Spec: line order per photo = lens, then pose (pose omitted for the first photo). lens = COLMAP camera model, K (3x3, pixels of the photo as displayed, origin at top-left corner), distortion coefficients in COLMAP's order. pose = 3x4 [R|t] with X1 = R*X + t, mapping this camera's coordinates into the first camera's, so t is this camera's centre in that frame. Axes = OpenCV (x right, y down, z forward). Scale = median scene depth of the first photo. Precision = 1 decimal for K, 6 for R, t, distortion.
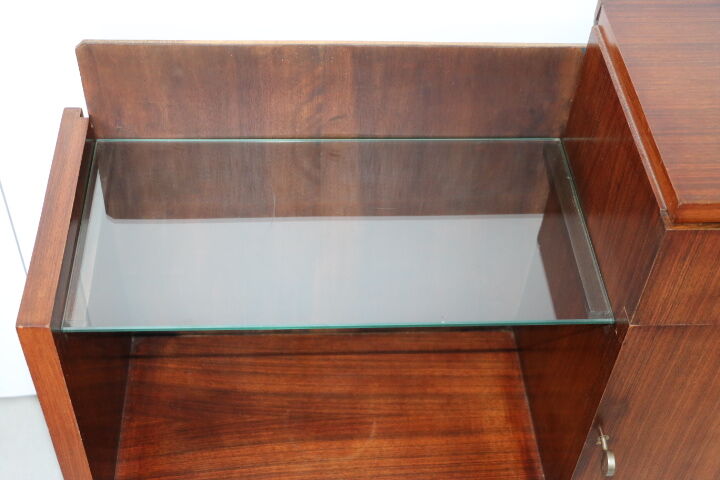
lens RADIAL K [[1007.4, 0, 357.4], [0, 1007.4, 237.2], [0, 0, 1]] dist [0.047456, 0.000000]
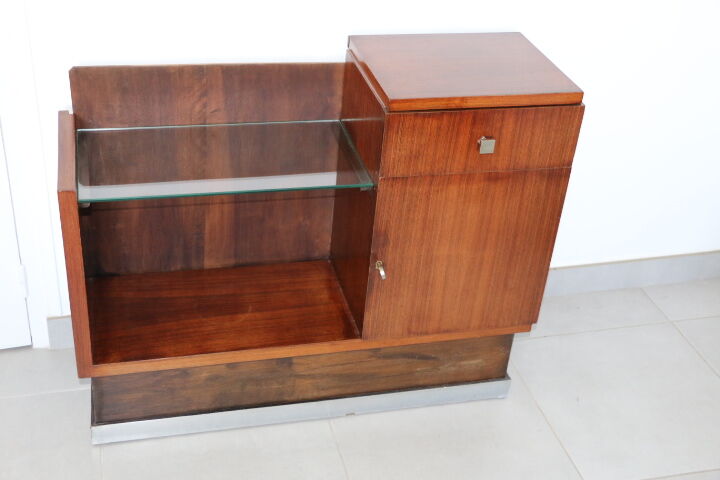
lens RADIAL K [[932.1, 0, 358.0], [0, 932.1, 238.8], [0, 0, 1]] dist [0.006455, 0.000000]
pose [[0.981142, -0.075531, 0.177918, -0.083658], [0.112948, 0.971018, -0.210633, 0.484761], [-0.156852, 0.226757, 0.961238, -0.586546]]
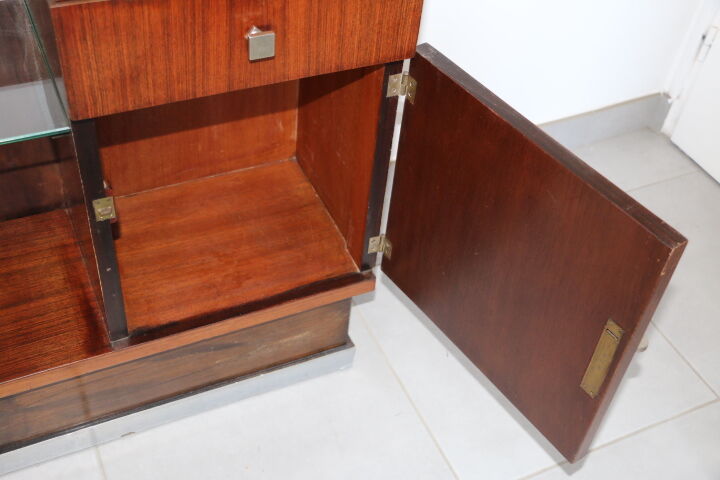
lens RADIAL K [[876.7, 0, 357.8], [0, 876.7, 241.9], [0, 0, 1]] dist [0.006416, 0.000000]
pose [[0.935358, -0.227014, 0.271239, 0.229318], [0.225279, 0.973555, 0.037952, 0.205400], [-0.272681, 0.025606, 0.961764, 0.022746]]
